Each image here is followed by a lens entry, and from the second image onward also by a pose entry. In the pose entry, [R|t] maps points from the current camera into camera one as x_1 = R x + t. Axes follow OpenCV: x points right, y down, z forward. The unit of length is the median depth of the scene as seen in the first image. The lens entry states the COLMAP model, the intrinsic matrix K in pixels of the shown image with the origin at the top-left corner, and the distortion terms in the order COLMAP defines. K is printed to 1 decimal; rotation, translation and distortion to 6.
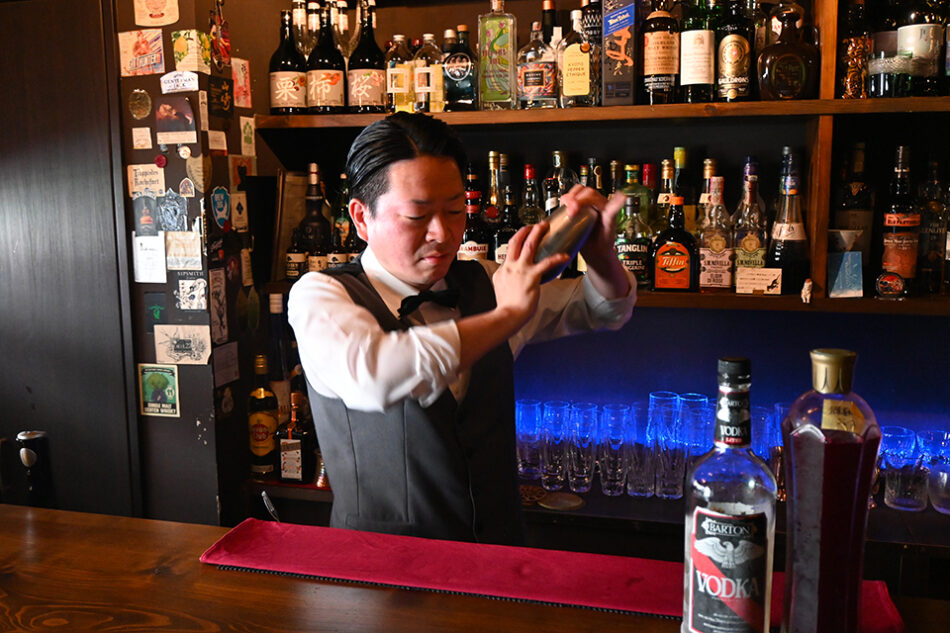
lens RADIAL K [[910.8, 0, 475.0], [0, 910.8, 316.5], [0, 0, 1]] dist [-0.005365, 0.000166]
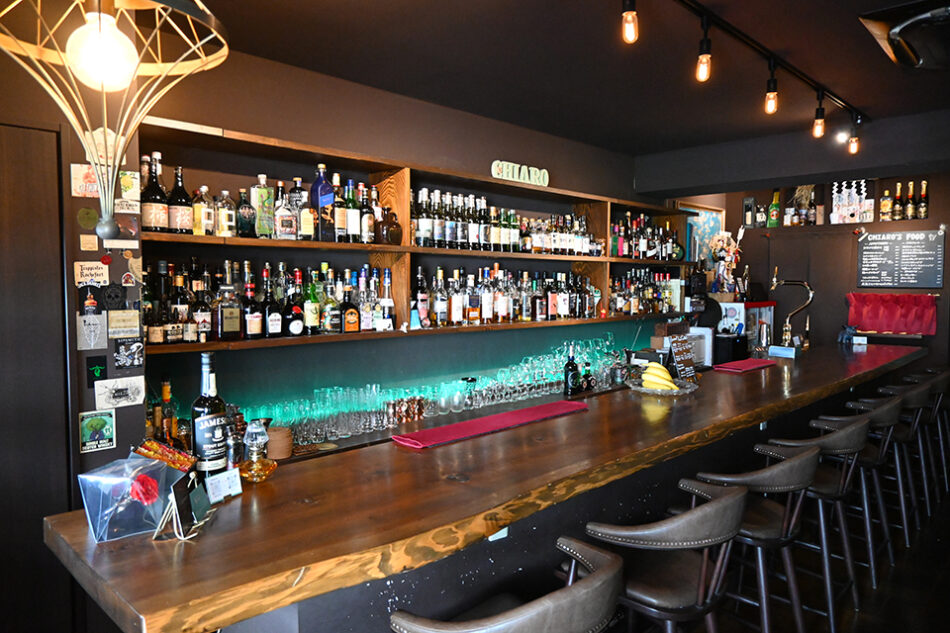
lens RADIAL K [[645.4, 0, 475.0], [0, 645.4, 316.5], [0, 0, 1]] dist [-0.002090, -0.001124]
pose [[0.477586, -0.036881, 0.877811, -0.935576], [0.121316, 0.992316, -0.024312, 0.005837], [-0.870169, 0.118104, 0.478391, 0.056034]]
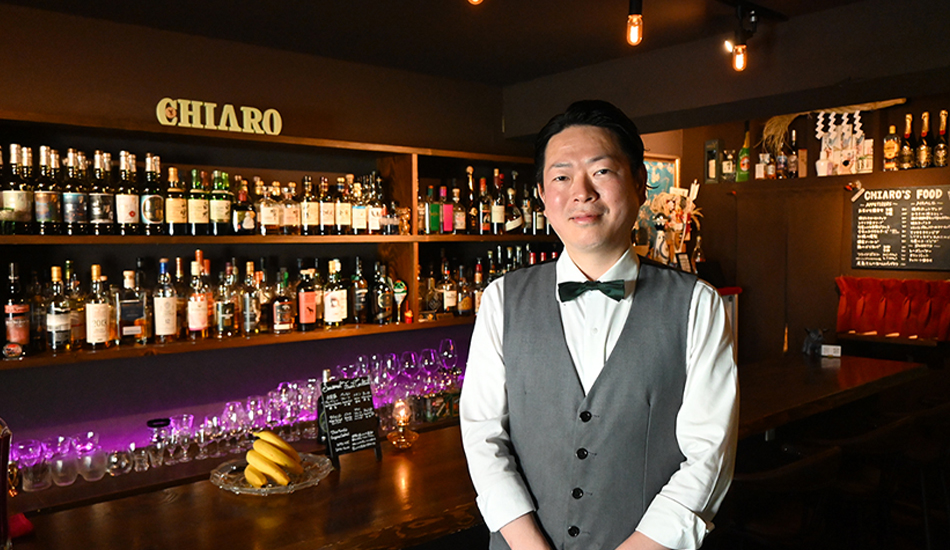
lens RADIAL K [[750.0, 0, 475.0], [0, 750.0, 275.0], [0, 0, 1]] dist [-0.000816, -0.000681]
pose [[0.558600, -0.033371, 0.828765, -0.162789], [0.123316, 0.991427, -0.043196, -0.007958], [-0.820219, 0.126330, 0.557926, -0.383138]]
